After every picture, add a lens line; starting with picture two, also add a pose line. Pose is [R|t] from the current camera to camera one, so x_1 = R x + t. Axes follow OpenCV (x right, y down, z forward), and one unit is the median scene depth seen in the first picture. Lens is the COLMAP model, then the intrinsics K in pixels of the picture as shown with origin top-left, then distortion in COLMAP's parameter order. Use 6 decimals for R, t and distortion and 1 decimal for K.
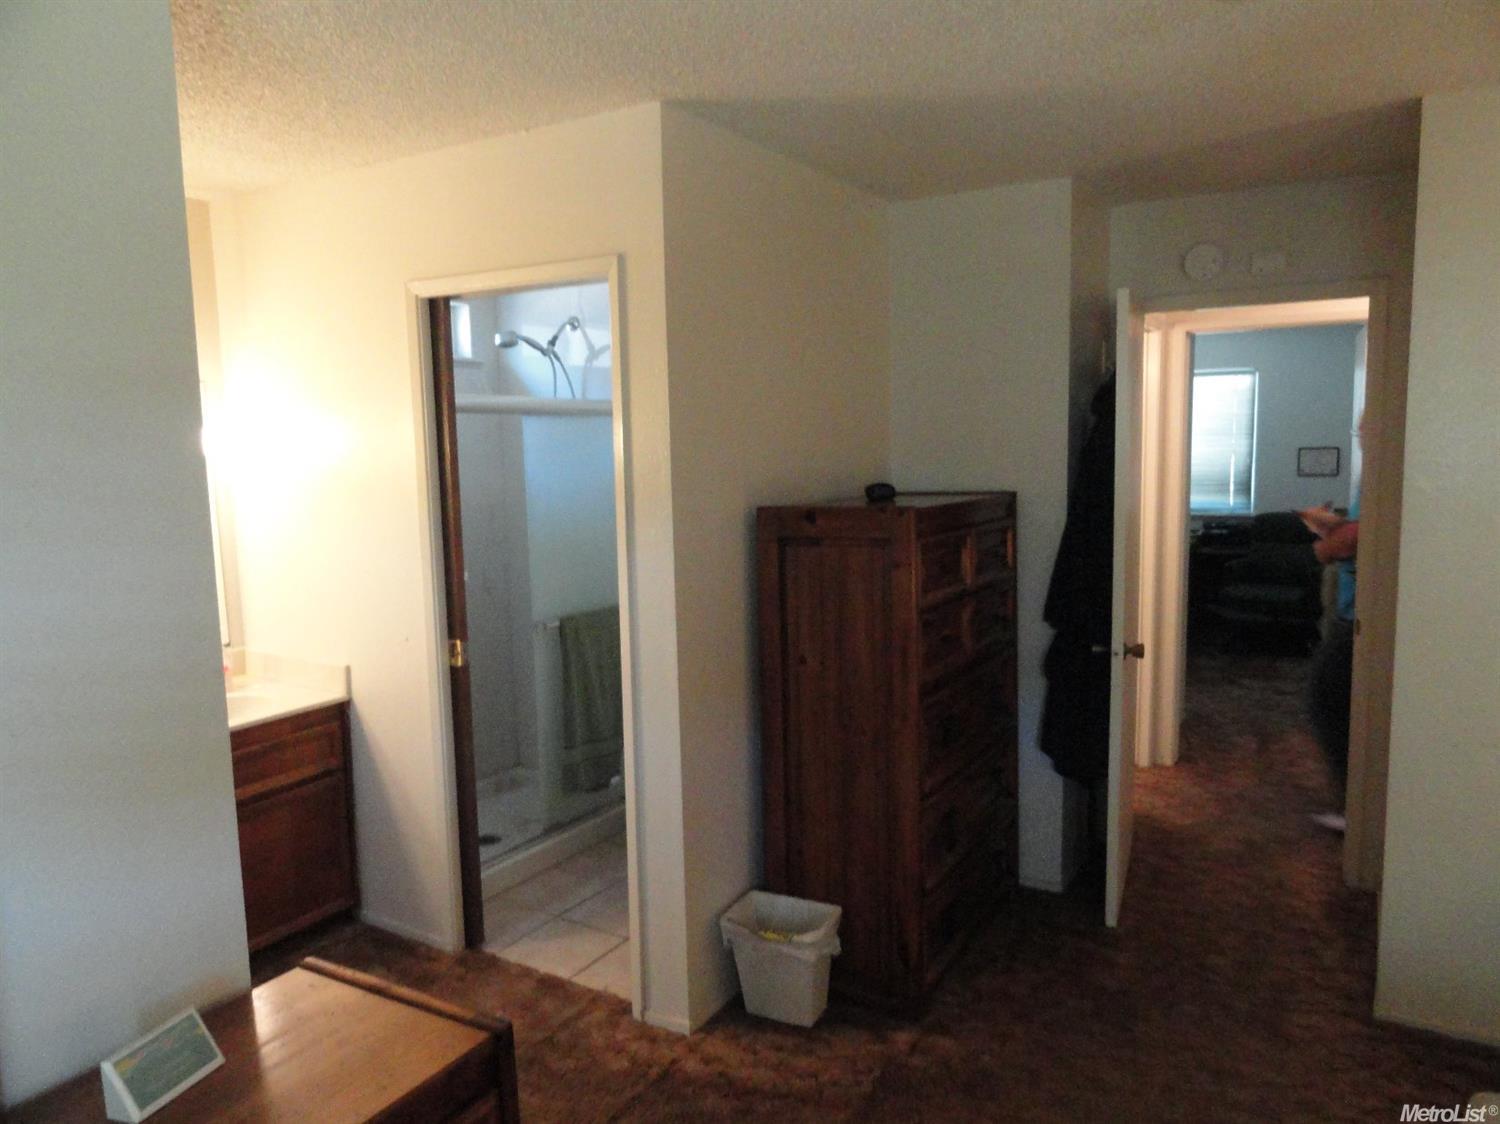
lens RADIAL K [[1049.8, 0, 747.0], [0, 1049.8, 563.9], [0, 0, 1]] dist [0.004519, -0.000226]
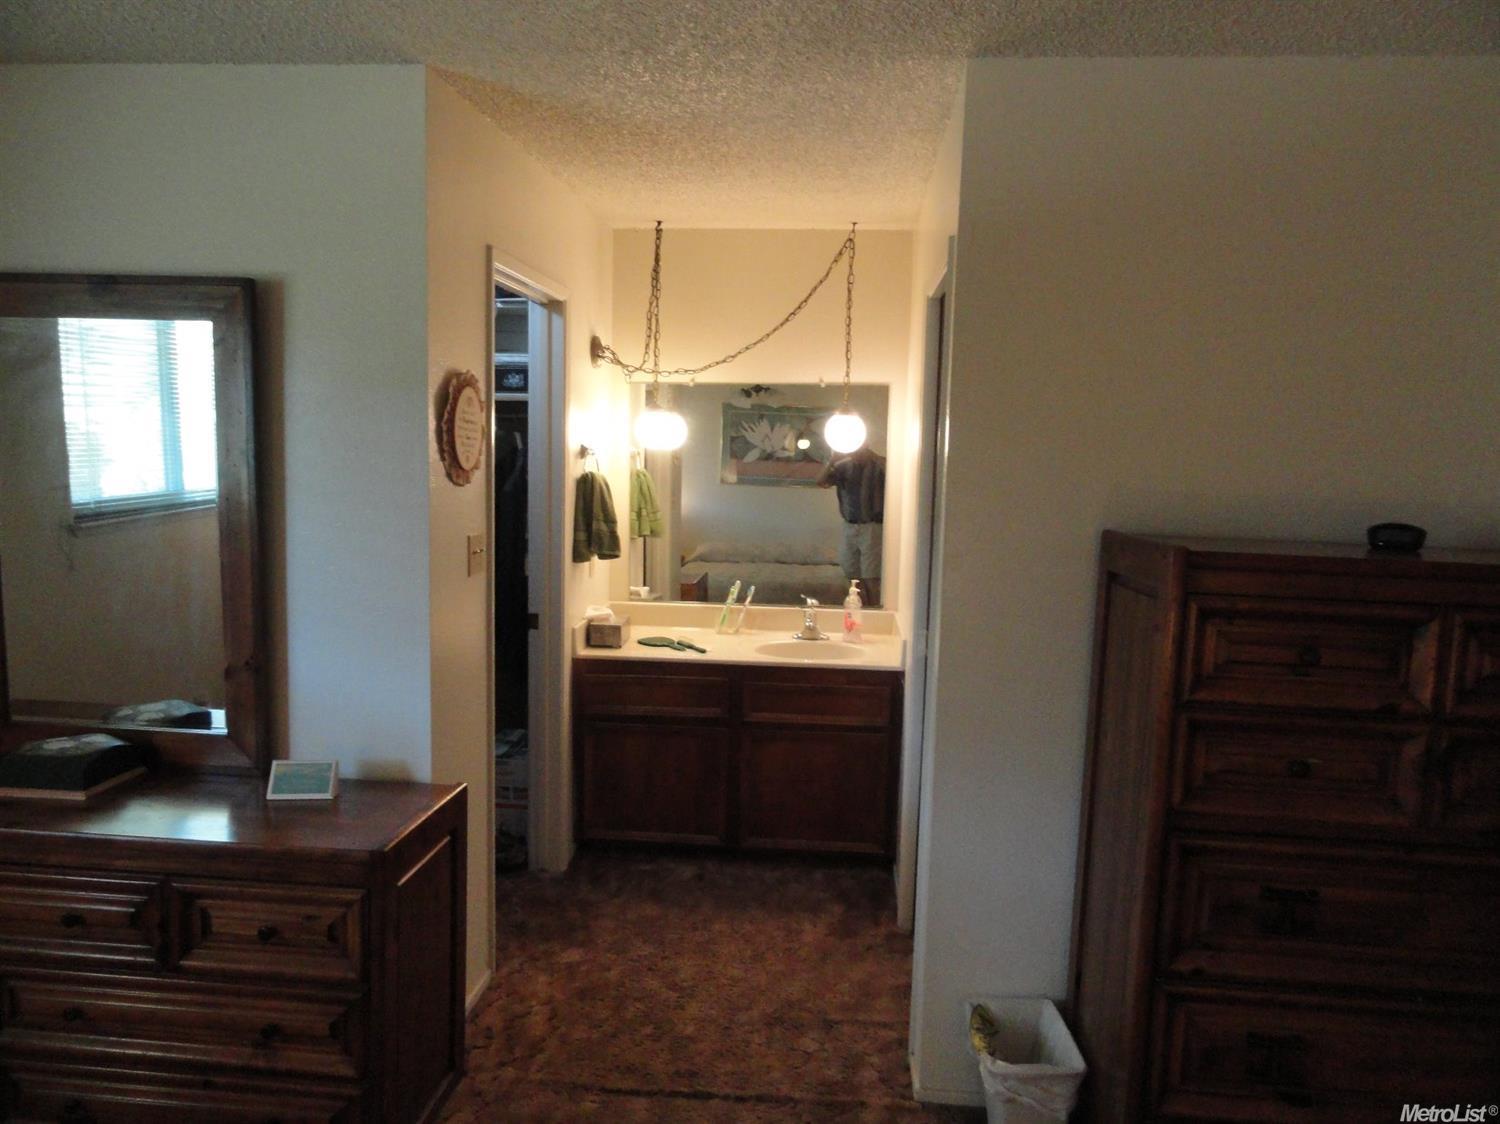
lens RADIAL K [[1049.8, 0, 748.9], [0, 1049.8, 564.0], [0, 0, 1]] dist [0.004519, -0.000226]
pose [[0.438800, 0.136376, -0.888176, 0.530273], [-0.144431, 0.986269, 0.080082, -0.047271], [0.886901, 0.093140, 0.452472, 0.364585]]
